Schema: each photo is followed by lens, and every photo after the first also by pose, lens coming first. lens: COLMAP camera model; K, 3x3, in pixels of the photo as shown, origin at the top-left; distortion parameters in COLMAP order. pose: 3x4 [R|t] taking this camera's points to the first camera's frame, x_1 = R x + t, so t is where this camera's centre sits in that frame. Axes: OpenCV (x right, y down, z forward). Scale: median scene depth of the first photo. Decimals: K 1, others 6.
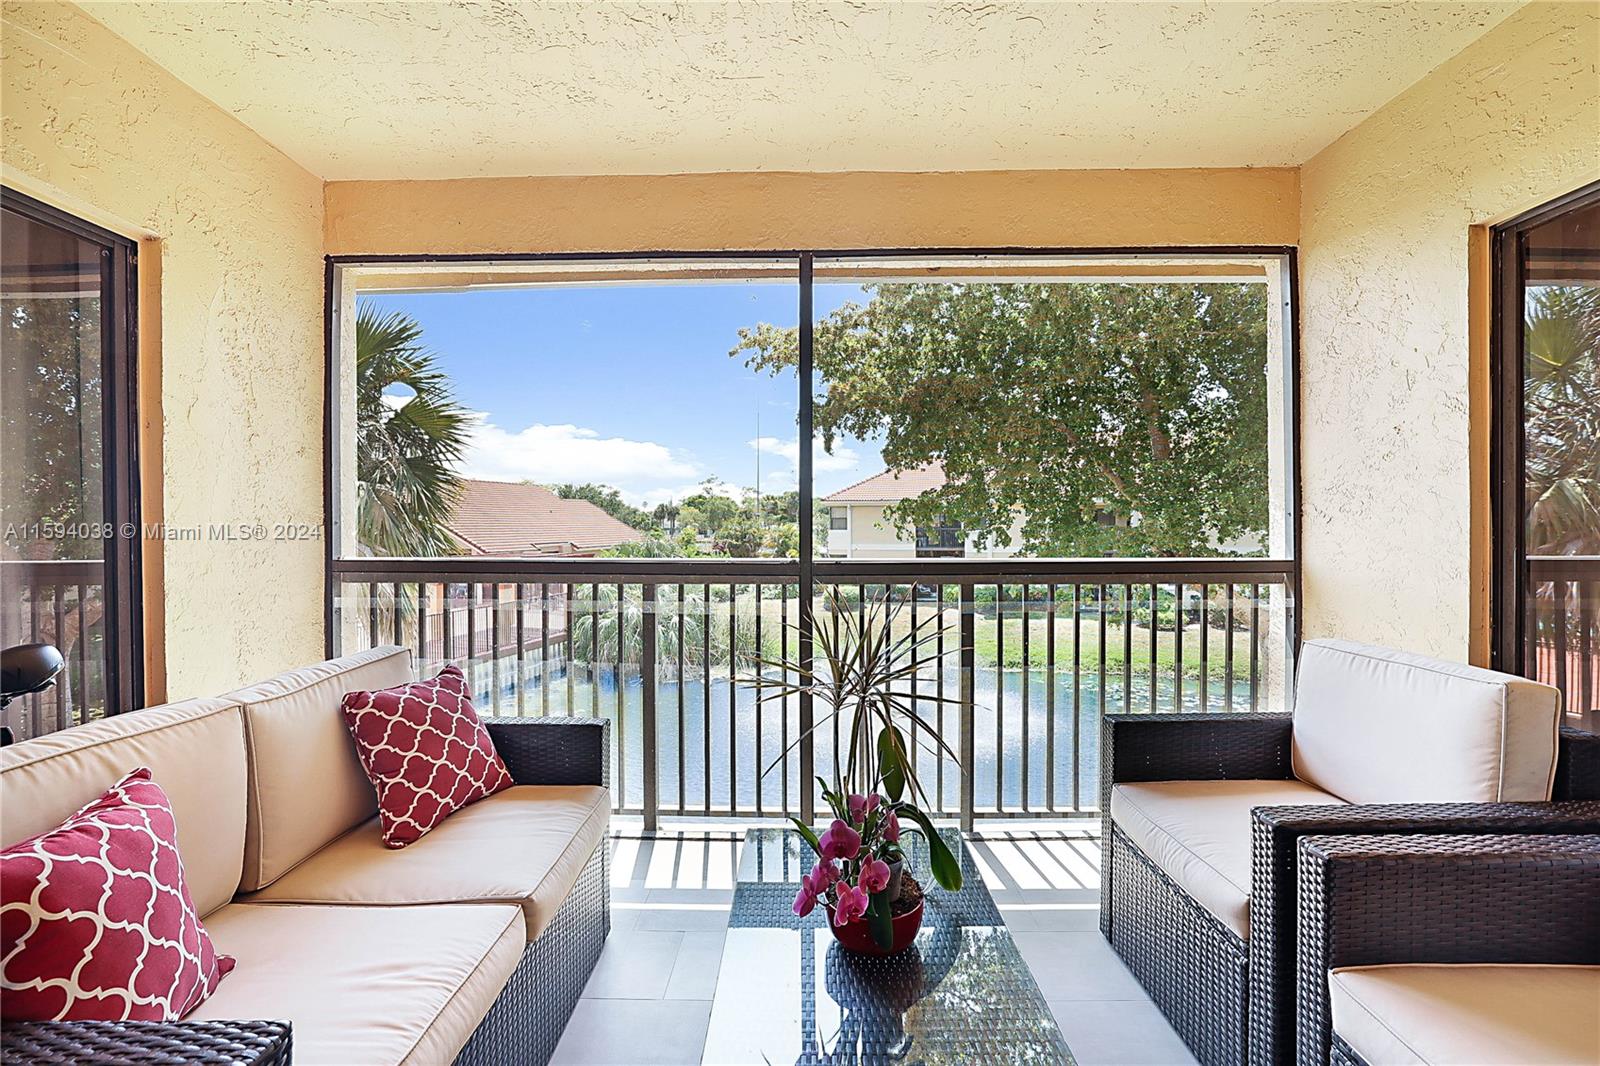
lens RADIAL K [[688.7, 0, 799.7], [0, 688.7, 527.4], [0, 0, 1]] dist [-0.042970, 0.017677]
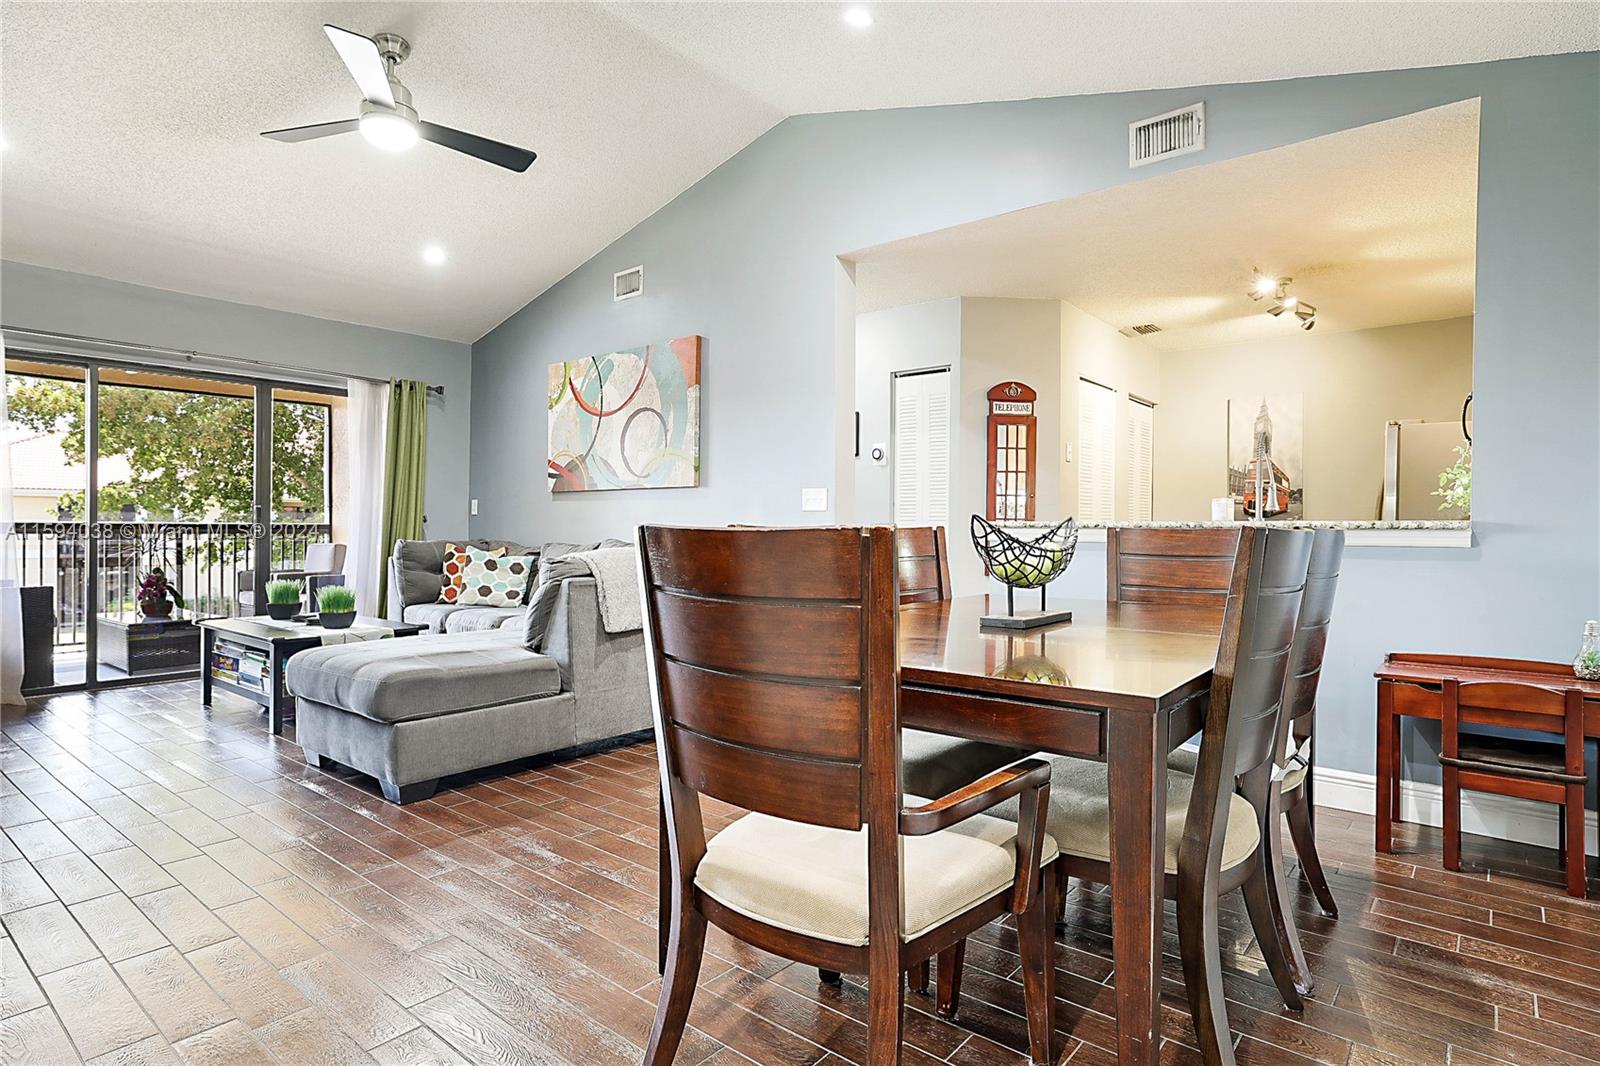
lens RADIAL K [[855.8, 0, 800.0], [0, 855.8, 533.0], [0, 0, 1]] dist [-0.032782, 0.032274]
pose [[0.618334, 0.003452, 0.785907, -0.945842], [-0.004046, 0.999991, -0.001209, 0.103998], [-0.785905, -0.002432, 0.618343, -3.211737]]
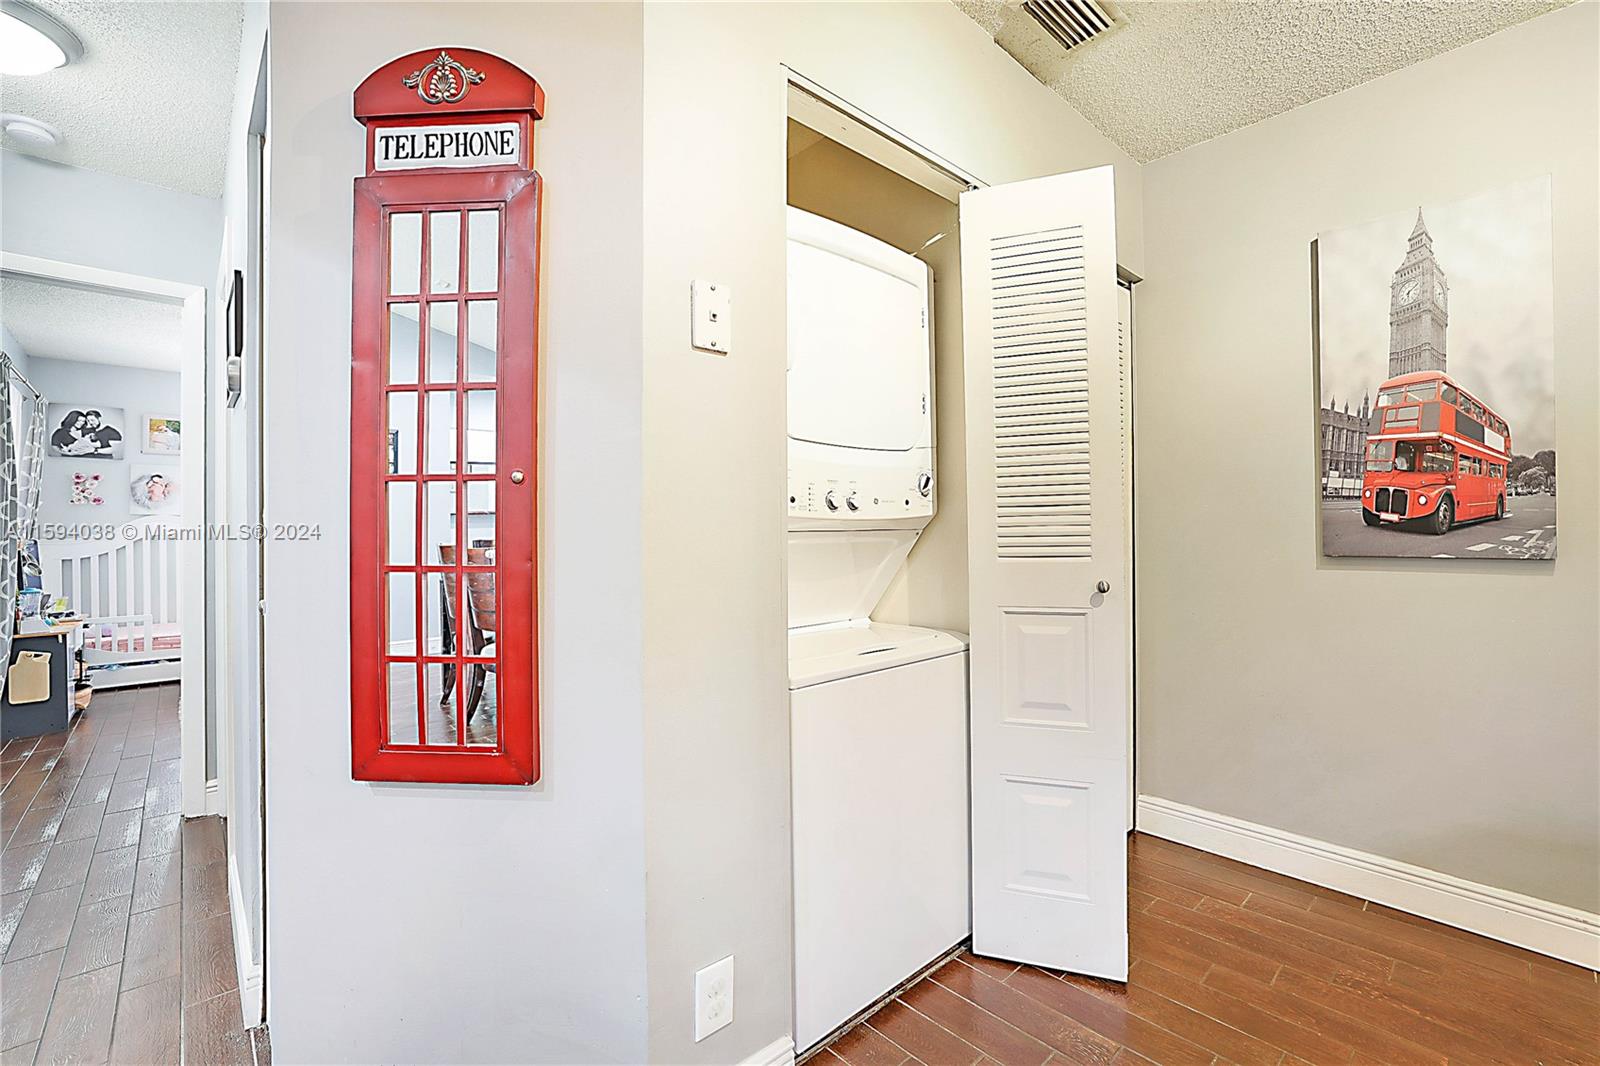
lens RADIAL K [[707.8, 0, 800.0], [0, 707.8, 533.0], [0, 0, 1]] dist [-0.053683, 0.019388]
pose [[0.727441, -0.000244, 0.686170, 1.448042], [0.004780, 0.999977, -0.004711, 0.030266], [-0.686154, 0.006707, 0.727426, -2.683535]]
